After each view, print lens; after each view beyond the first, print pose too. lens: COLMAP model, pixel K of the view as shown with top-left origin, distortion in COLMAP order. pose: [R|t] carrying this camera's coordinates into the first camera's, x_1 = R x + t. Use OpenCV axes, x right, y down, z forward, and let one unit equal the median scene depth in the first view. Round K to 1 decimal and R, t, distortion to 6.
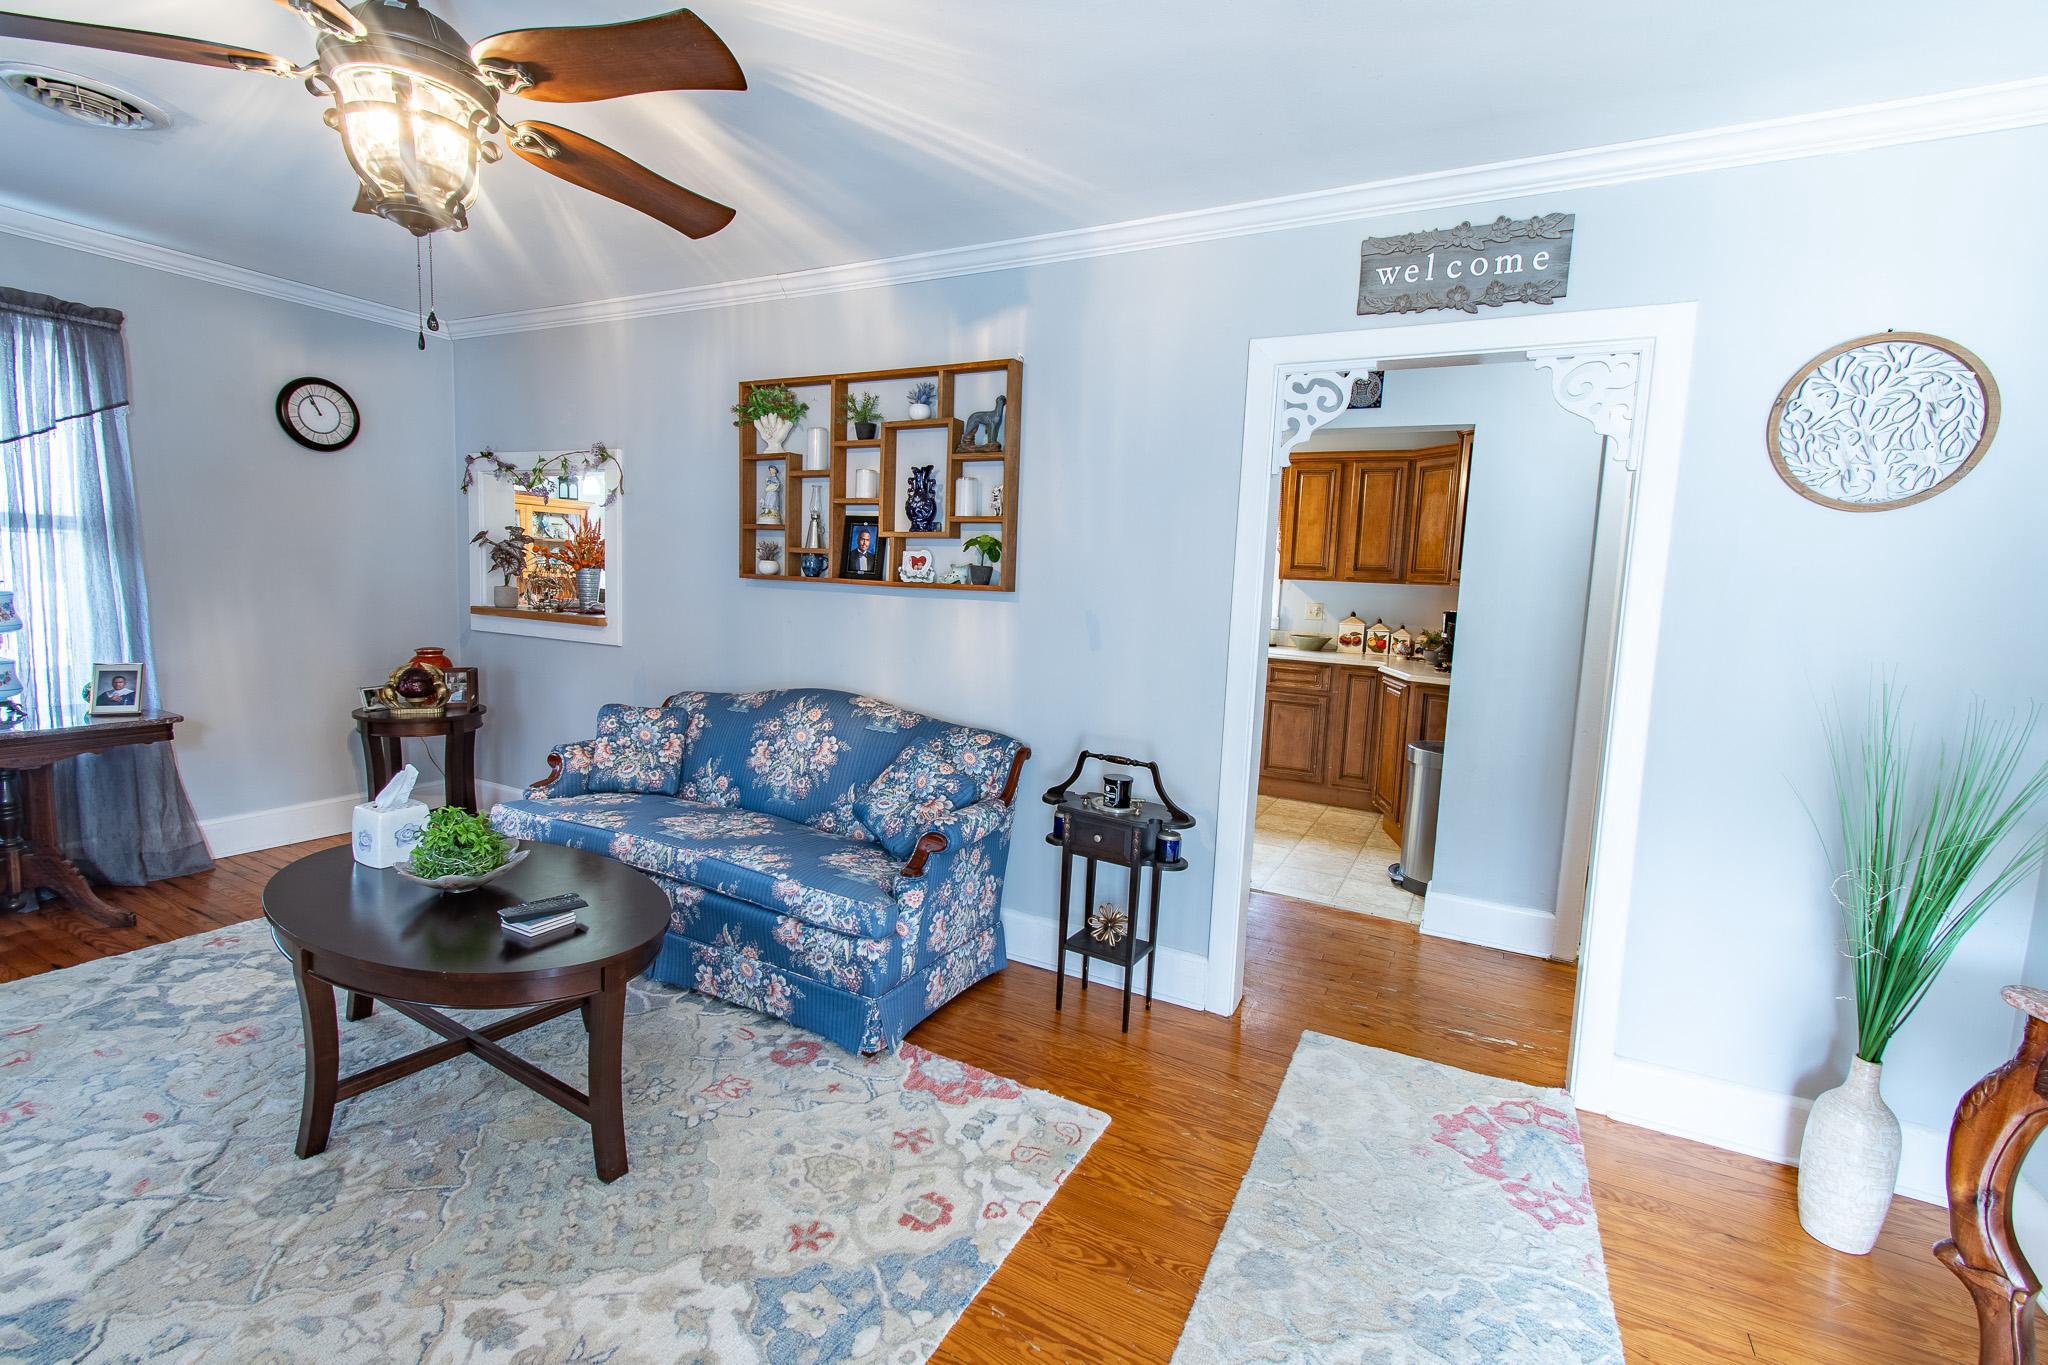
lens RADIAL K [[908.0, 0, 1027.2], [0, 908.0, 681.1], [0, 0, 1]] dist [0.001265, 0.000117]
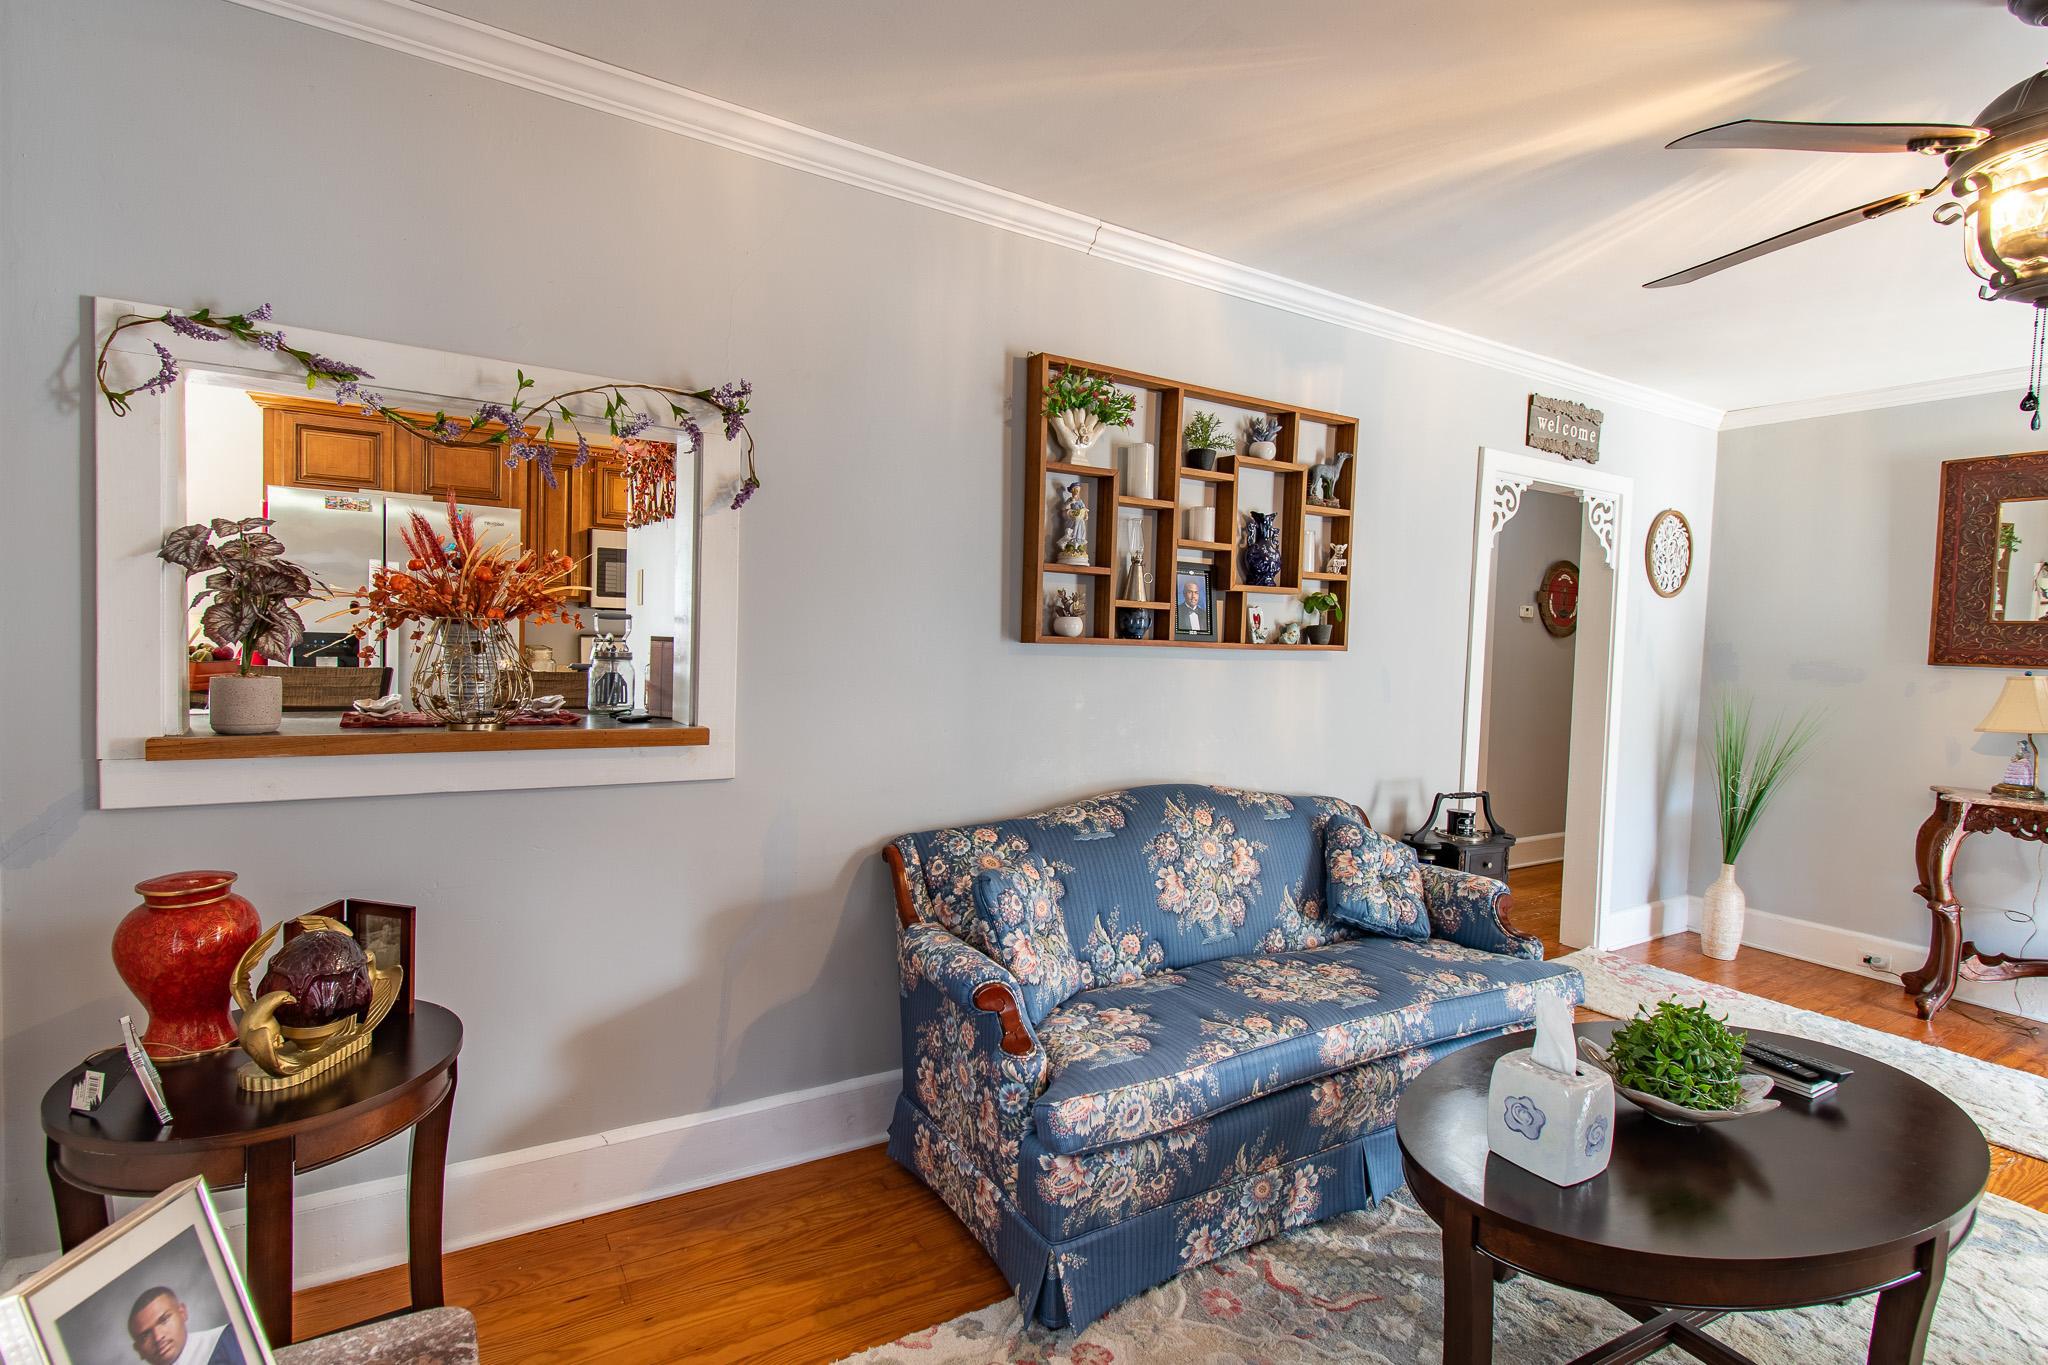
lens RADIAL K [[983.4, 0, 1024.0], [0, 983.4, 682.5], [0, 0, 1]] dist [-0.002514, -0.000278]
pose [[0.504424, -0.068886, 0.860704, -1.053848], [0.087623, 0.995750, 0.028342, -0.118202], [-0.858999, 0.061121, 0.508316, 0.719009]]
